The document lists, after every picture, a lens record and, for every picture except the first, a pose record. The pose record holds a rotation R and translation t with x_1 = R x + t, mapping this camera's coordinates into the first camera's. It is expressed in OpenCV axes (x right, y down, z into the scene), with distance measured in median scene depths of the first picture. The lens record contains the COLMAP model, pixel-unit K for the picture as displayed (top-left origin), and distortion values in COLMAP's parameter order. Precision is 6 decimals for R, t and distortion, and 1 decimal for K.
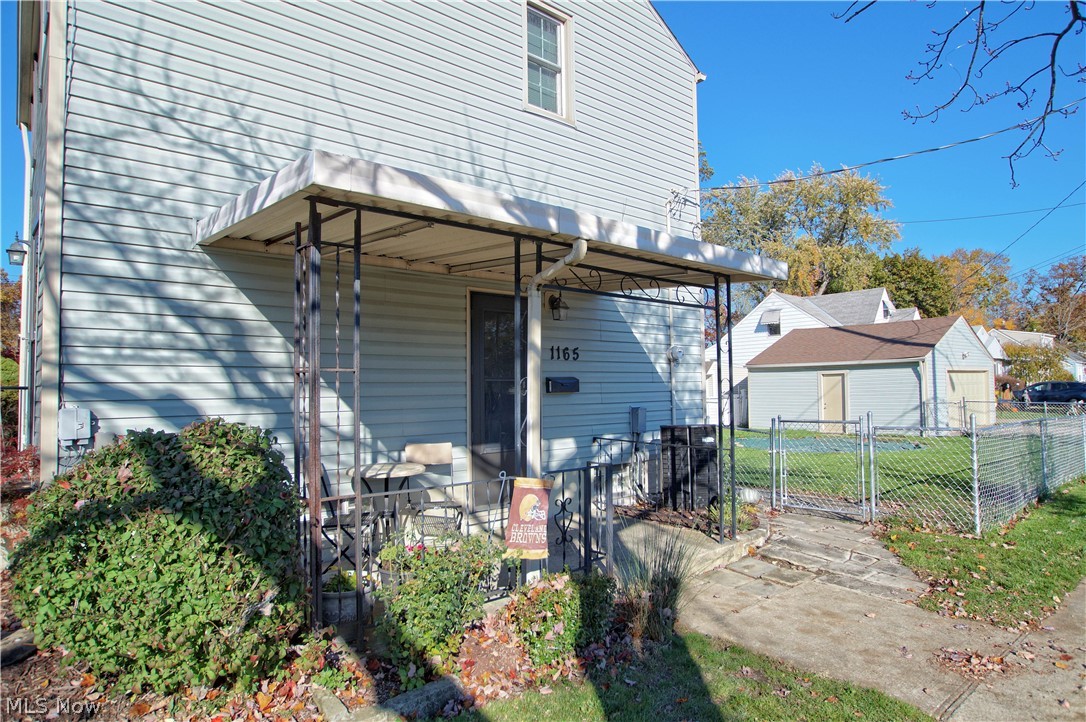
lens RADIAL K [[631.7, 0, 543.0], [0, 631.7, 361.0], [0, 0, 1]] dist [-0.060731, 0.053499]
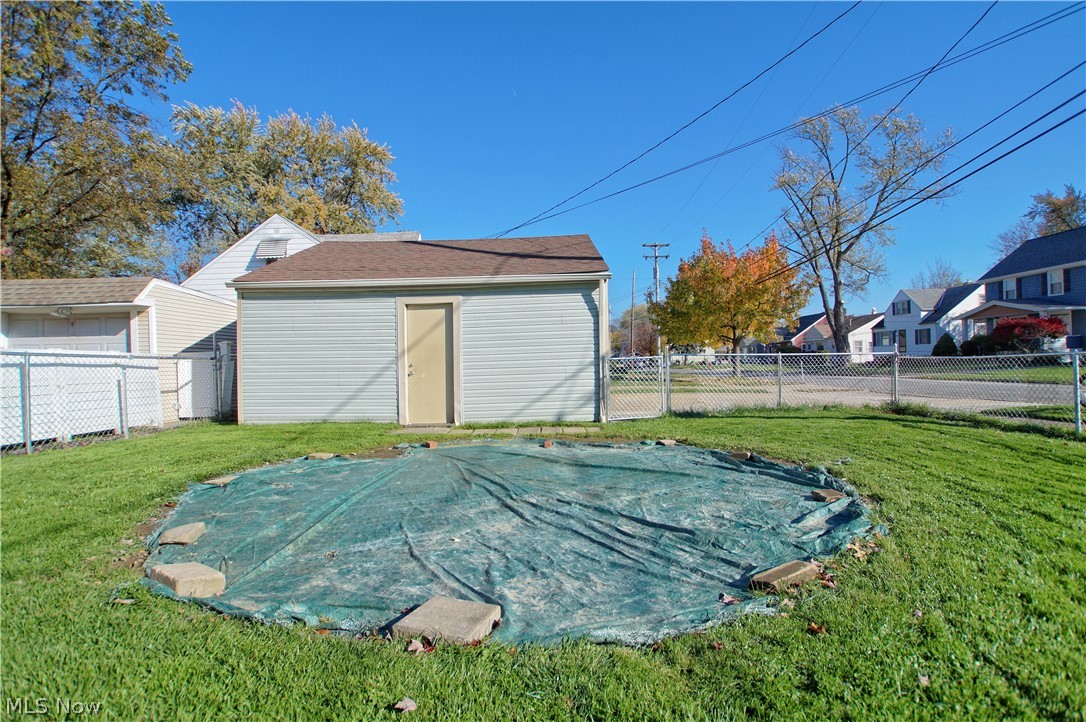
lens RADIAL K [[530.2, 0, 543.0], [0, 530.2, 361.0], [0, 0, 1]] dist [-0.075824, 0.039033]
pose [[0.652957, 0.013368, 0.757277, 0.942873], [-0.026017, 0.999650, 0.004786, 0.273123], [-0.756948, -0.022827, 0.653076, 2.966098]]
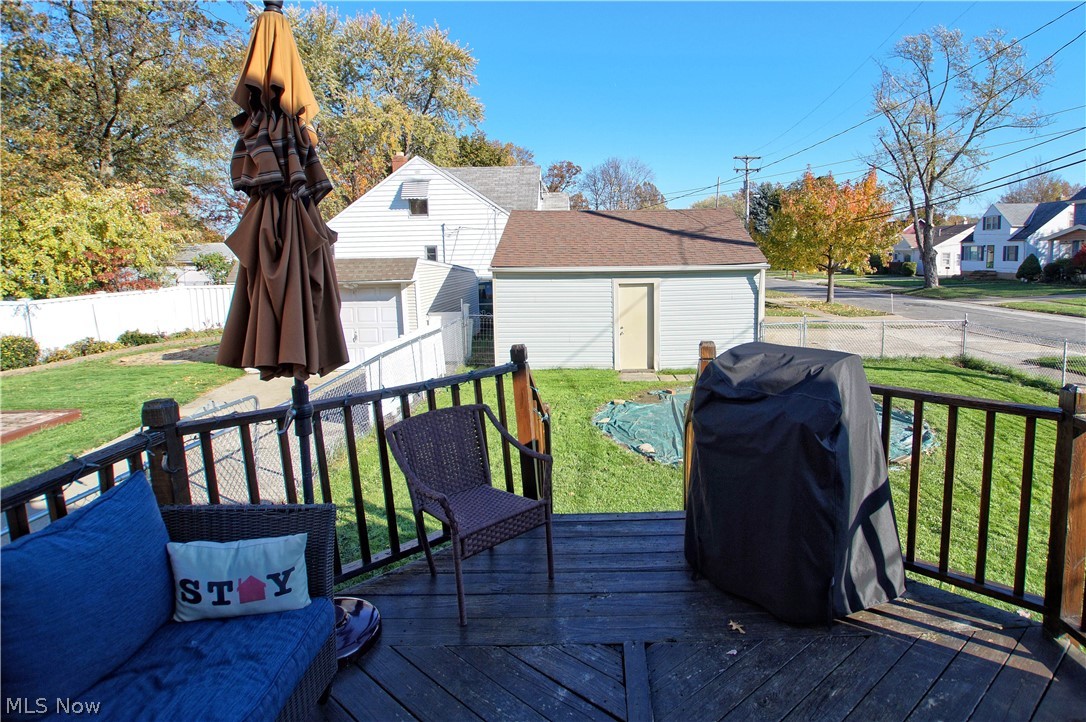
lens RADIAL K [[607.6, 0, 597.0], [0, 607.6, 318.0], [0, 0, 1]] dist [-0.087877, 0.059576]
pose [[0.640952, -0.069035, 0.764470, -0.281426], [-0.032064, 0.992670, 0.116525, -0.075413], [-0.766911, -0.099199, 0.634041, 2.755284]]
